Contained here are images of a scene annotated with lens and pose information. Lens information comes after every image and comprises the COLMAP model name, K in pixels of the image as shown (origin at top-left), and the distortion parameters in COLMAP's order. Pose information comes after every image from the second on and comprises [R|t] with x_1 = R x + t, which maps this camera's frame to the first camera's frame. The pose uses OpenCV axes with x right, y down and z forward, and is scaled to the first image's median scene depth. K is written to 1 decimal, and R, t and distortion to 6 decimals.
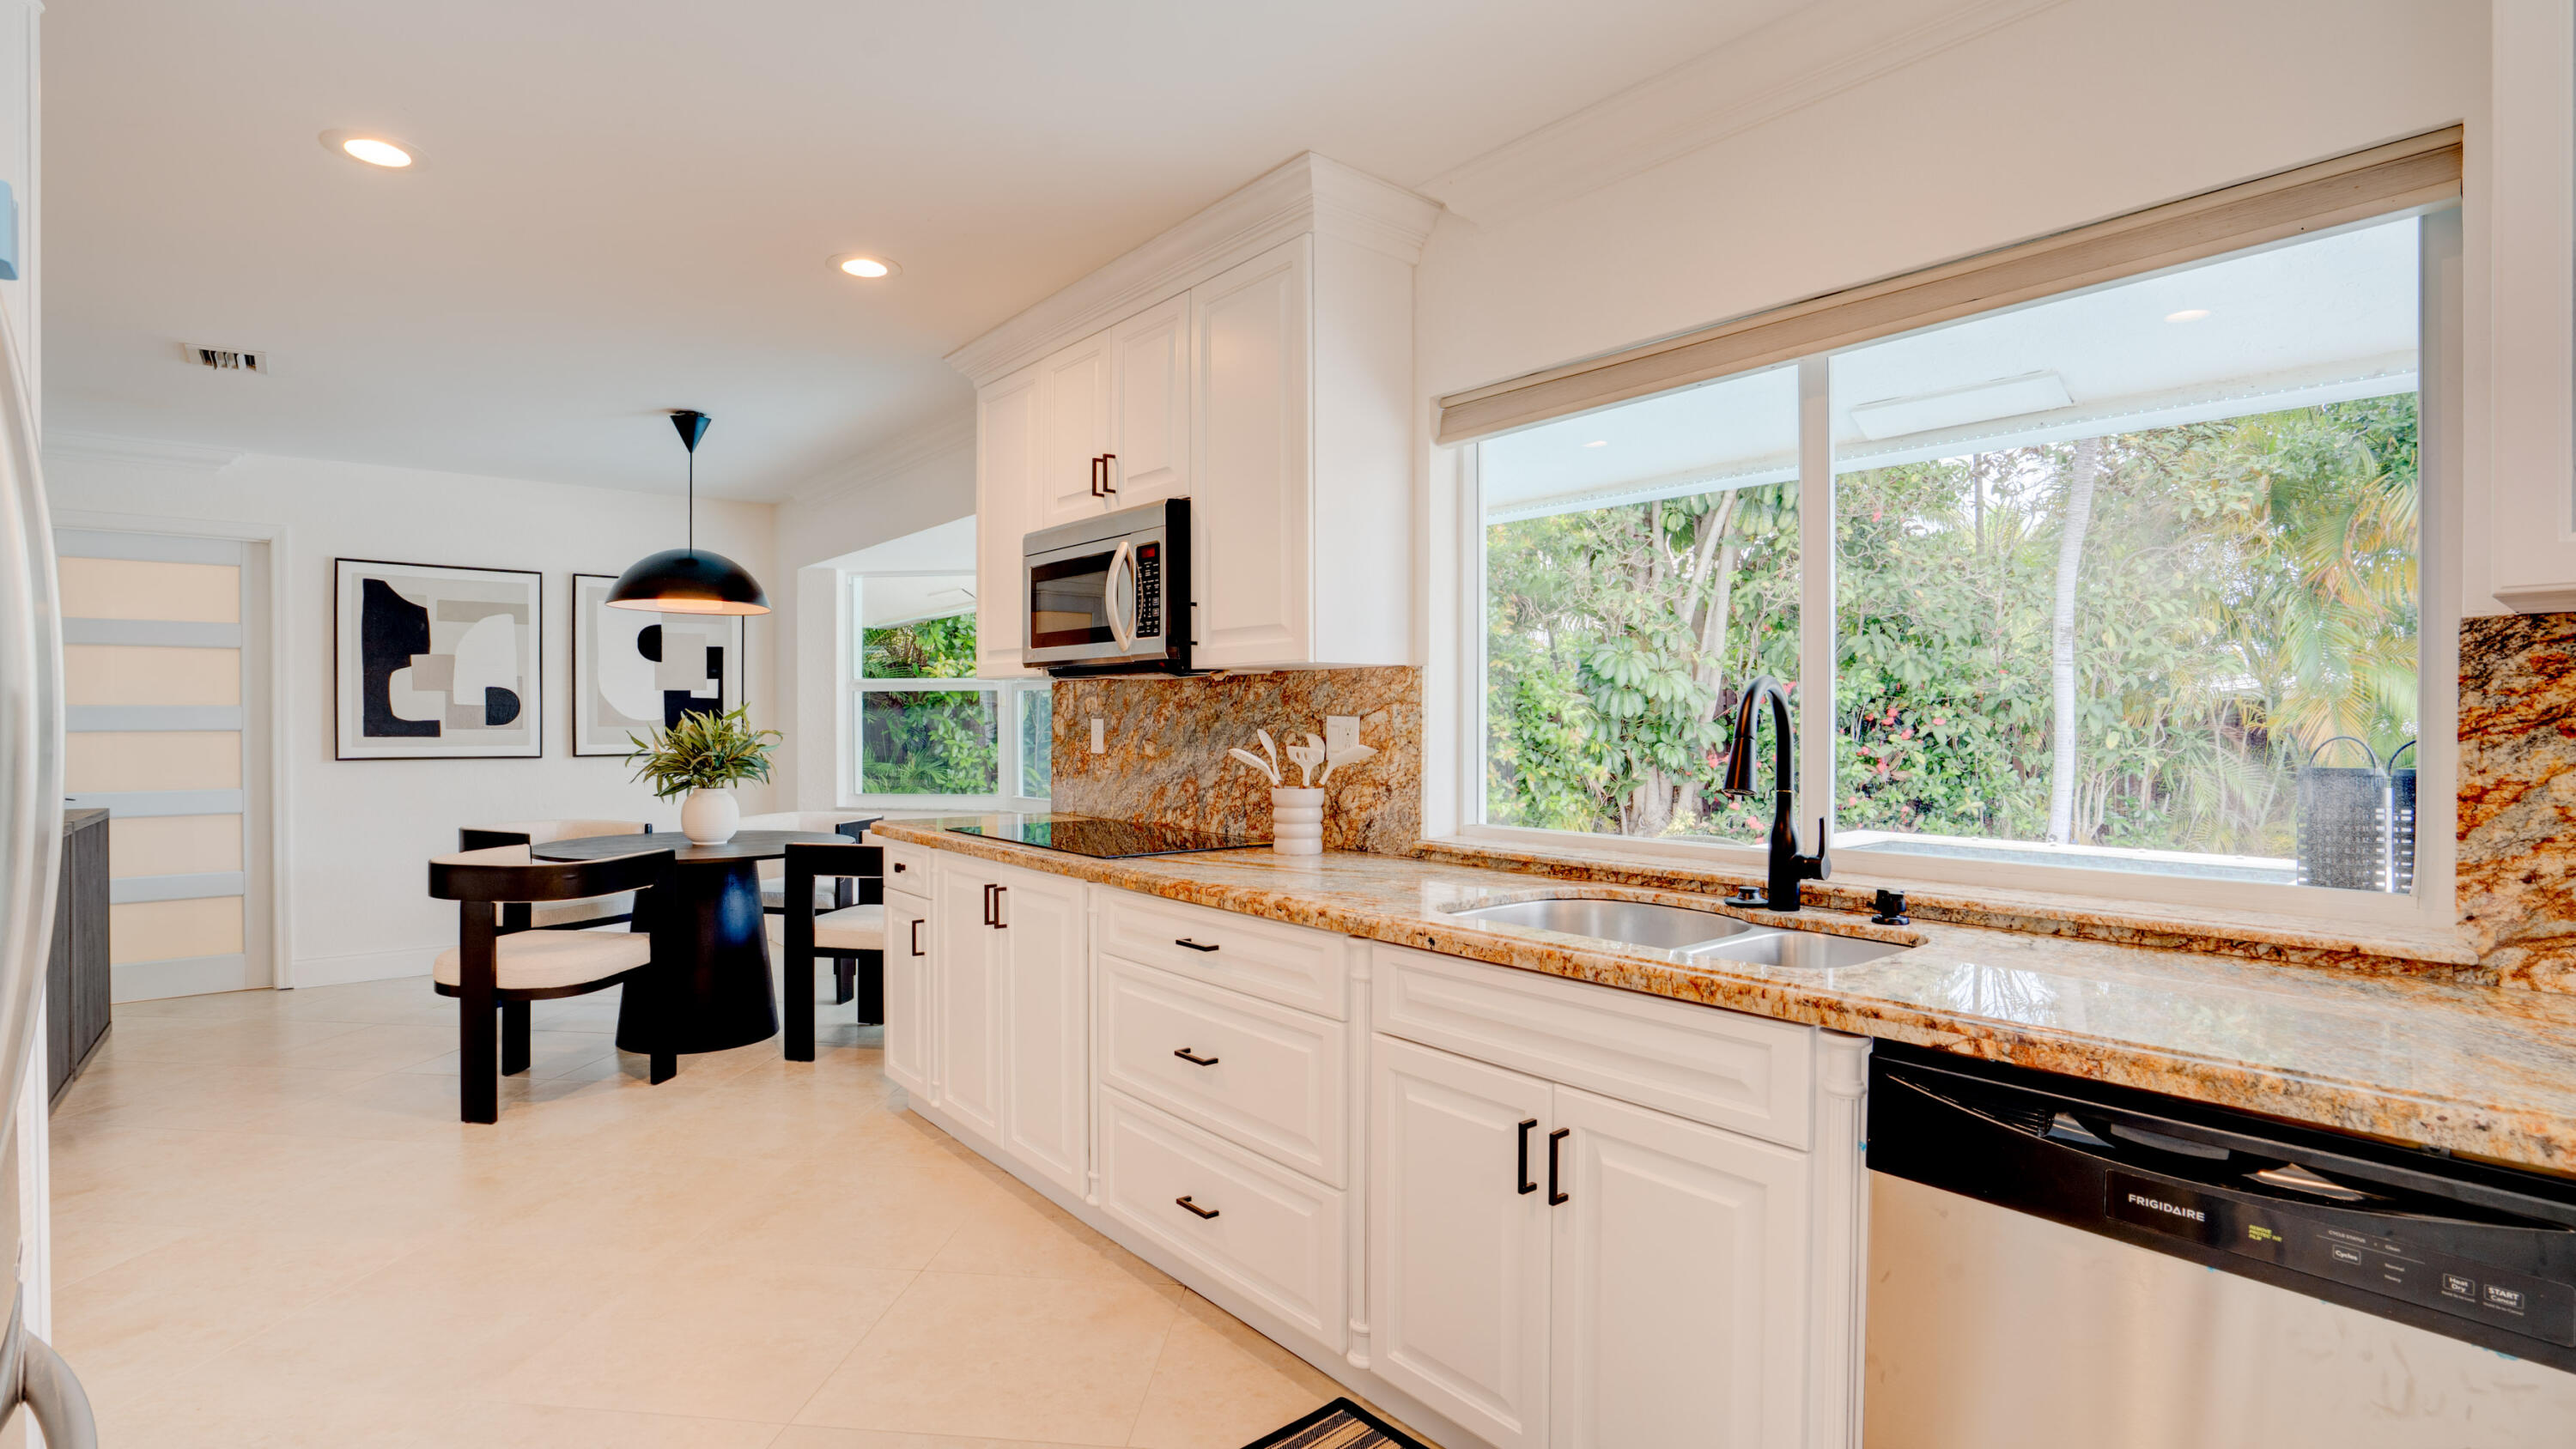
lens RADIAL K [[1205.1, 0, 1288.0], [0, 1205.1, 724.5], [0, 0, 1]] dist [-0.059717, 0.027843]
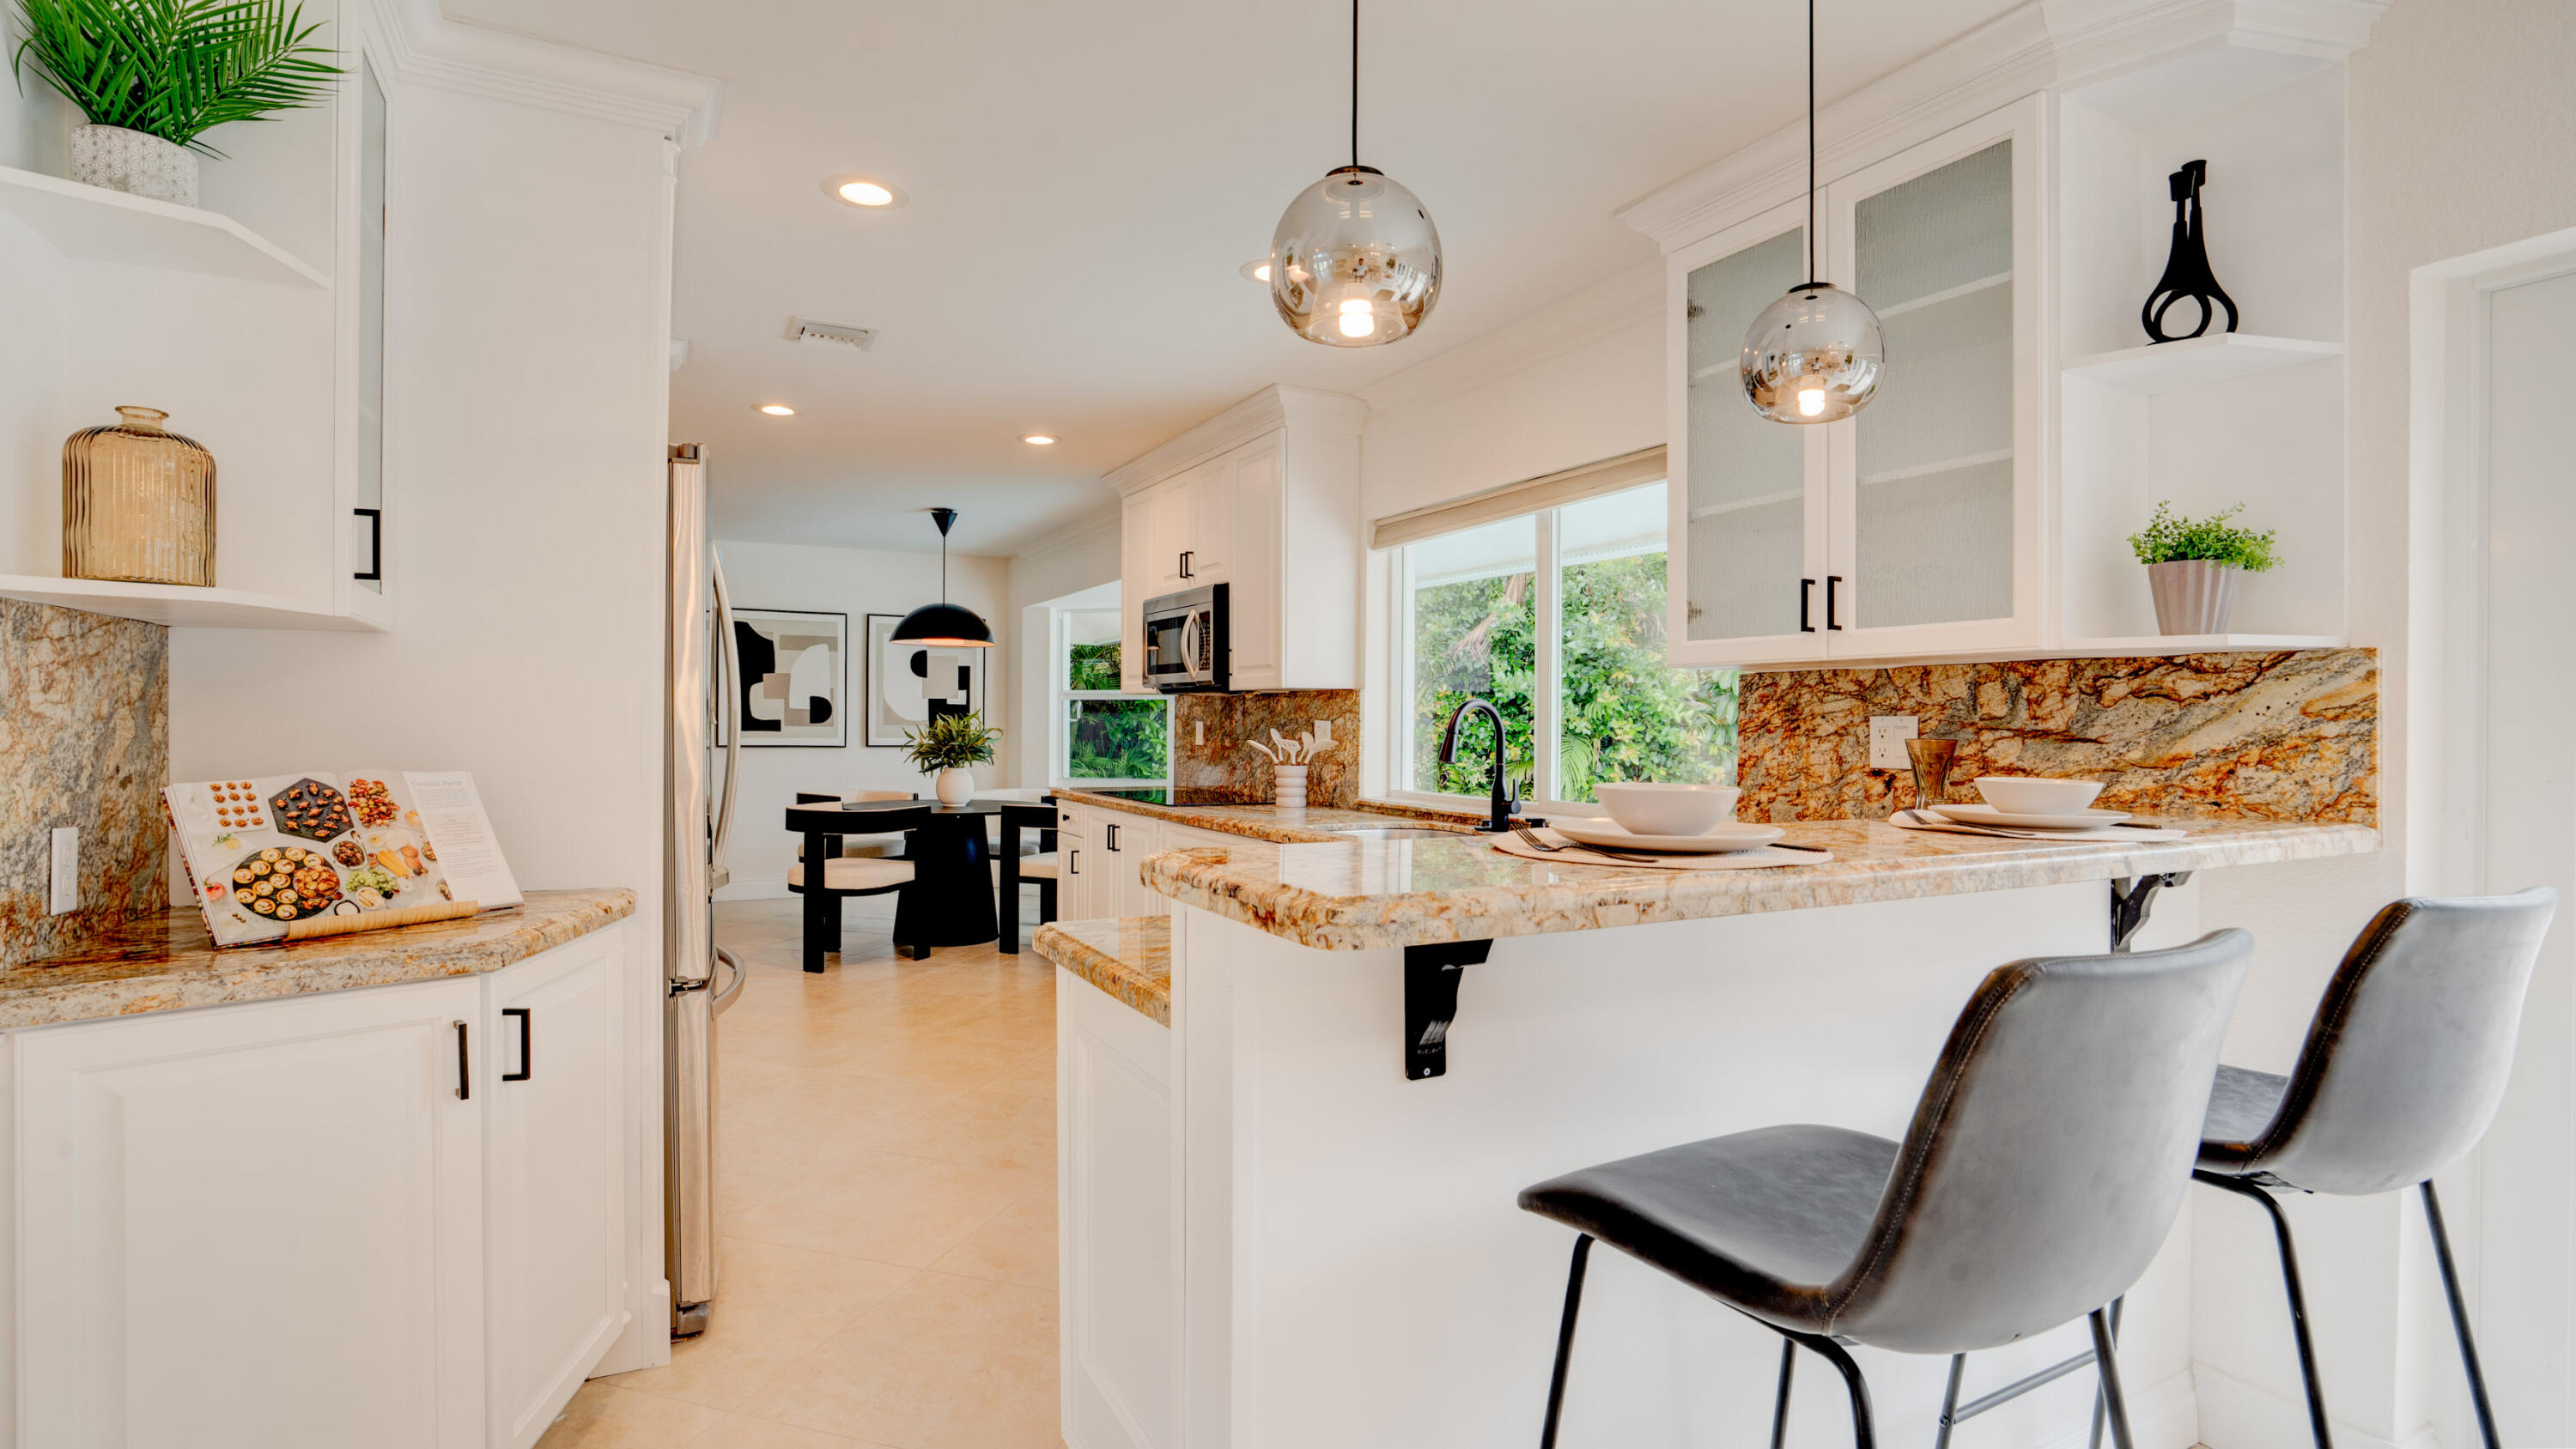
lens RADIAL K [[1205.1, 0, 1288.0], [0, 1205.1, 724.5], [0, 0, 1]] dist [-0.059717, 0.027843]
pose [[0.980149, 0.006634, -0.198151, 0.236740], [-0.007272, 0.999970, -0.002492, 0.001922], [0.198129, 0.003883, 0.980168, -0.415538]]
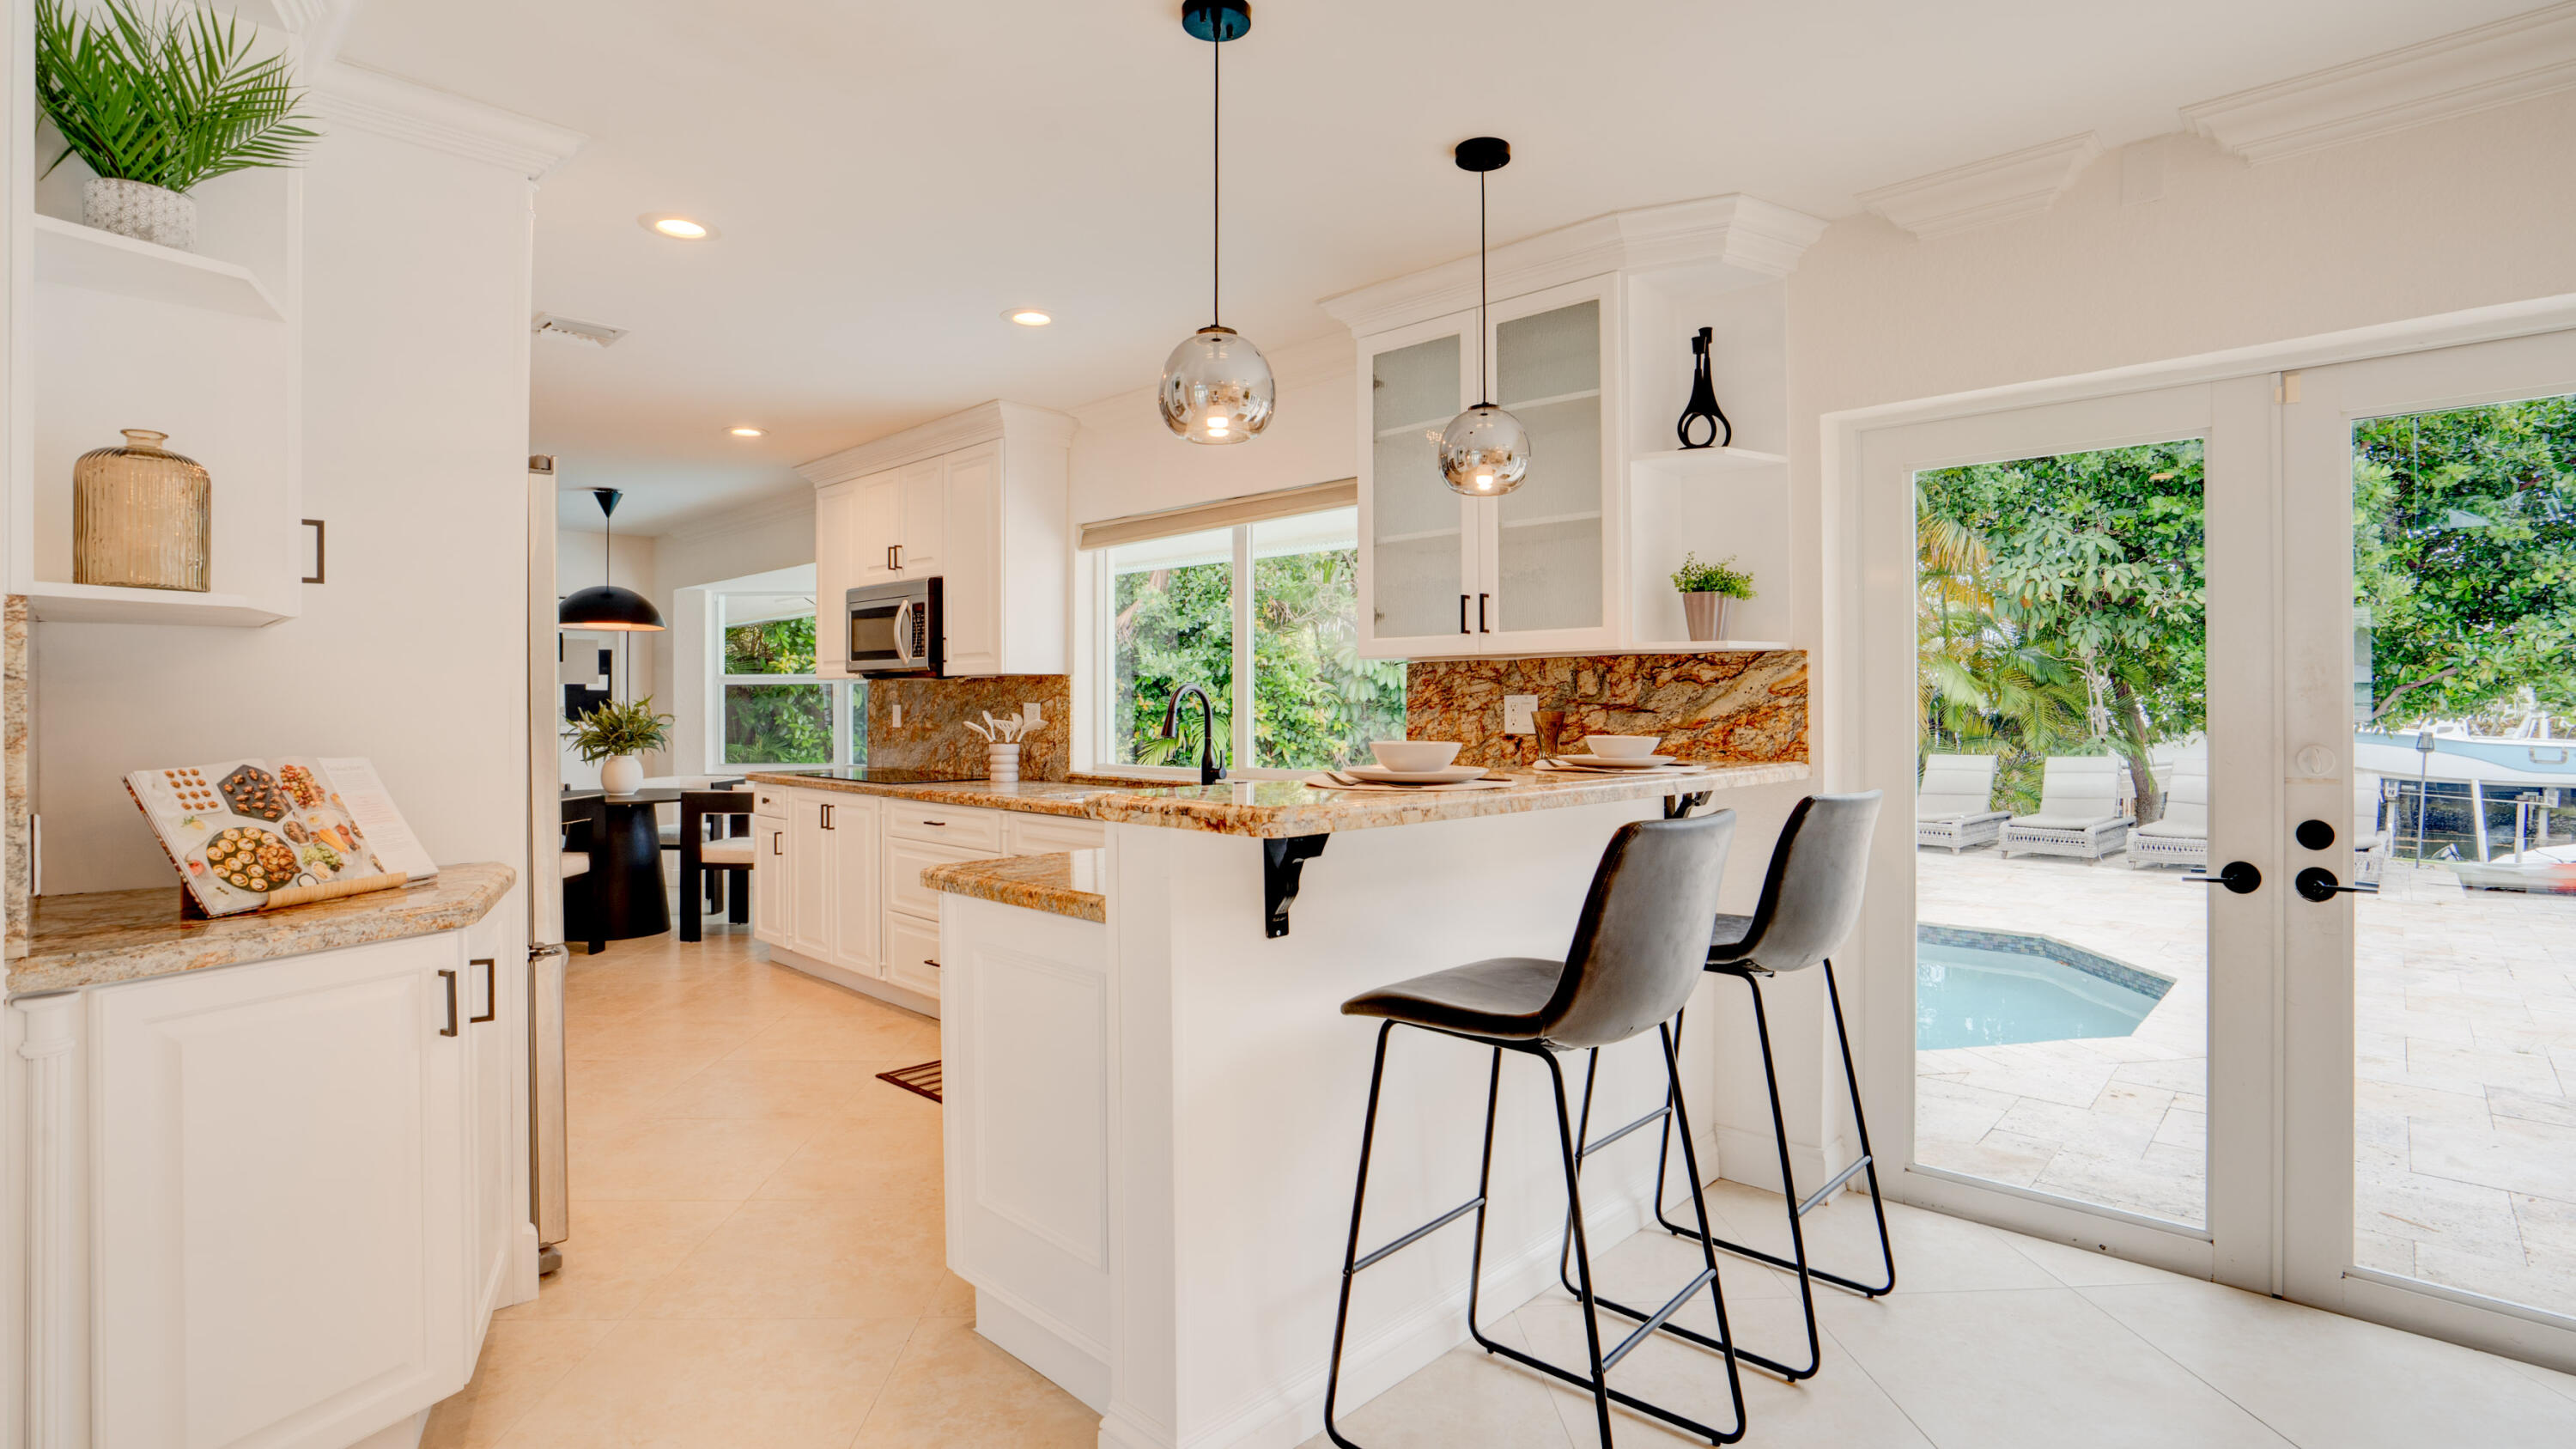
lens RADIAL K [[1214.3, 0, 1288.3], [0, 1214.3, 697.3], [0, 0, 1]] dist [-0.062234, 0.029048]
pose [[0.992930, -0.003581, 0.118647, 0.154663], [0.004765, 0.999942, -0.009697, 0.002828], [-0.118606, 0.010194, 0.992889, -0.586034]]
